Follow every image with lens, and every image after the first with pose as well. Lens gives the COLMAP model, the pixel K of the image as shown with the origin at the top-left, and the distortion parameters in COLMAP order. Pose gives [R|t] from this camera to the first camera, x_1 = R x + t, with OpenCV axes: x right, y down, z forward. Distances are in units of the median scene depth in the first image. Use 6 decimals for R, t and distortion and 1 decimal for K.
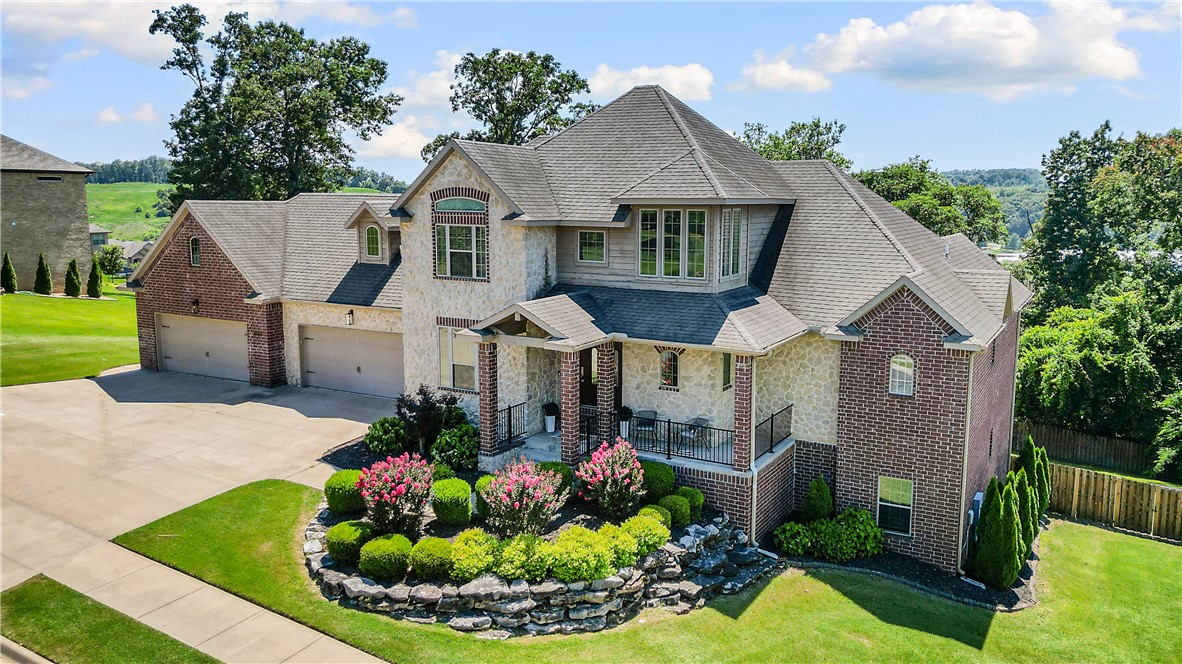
lens RADIAL K [[835.5, 0, 591.0], [0, 835.5, 332.0], [0, 0, 1]] dist [0.008671, -0.002851]
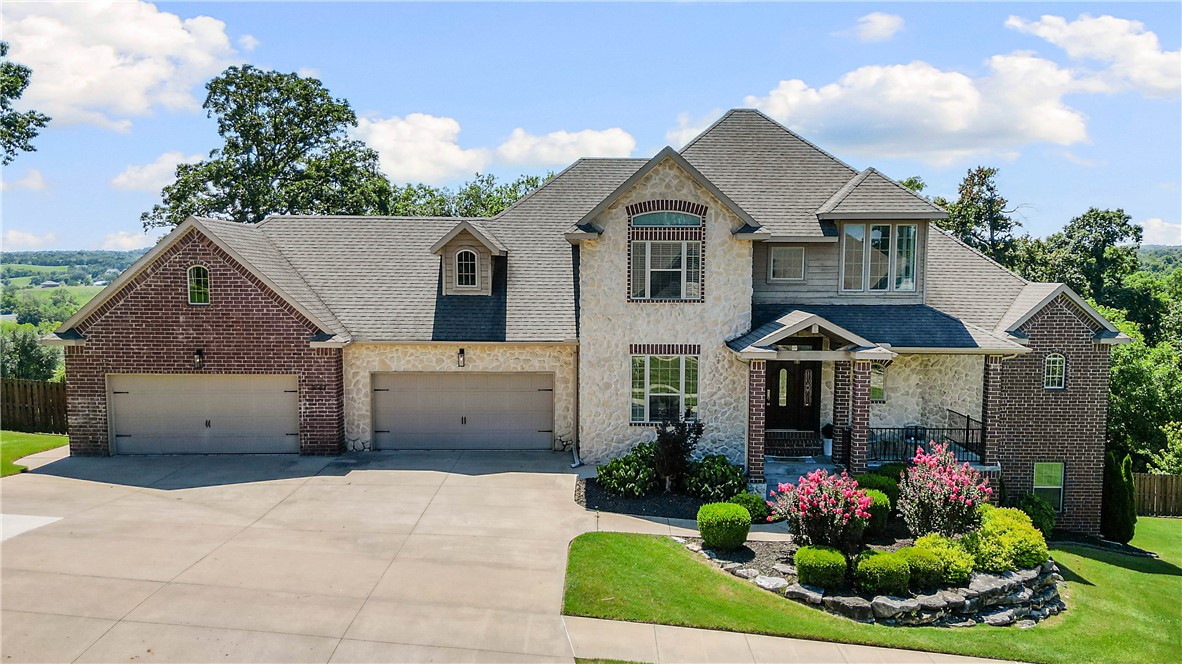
lens RADIAL K [[904.4, 0, 592.3], [0, 904.4, 374.2], [0, 0, 1]] dist [0.030257, -0.006157]
pose [[0.891015, -0.055463, 0.450572, -0.685667], [0.072352, 0.997172, -0.020330, 0.031543], [-0.448170, 0.050714, 0.892508, 0.159456]]
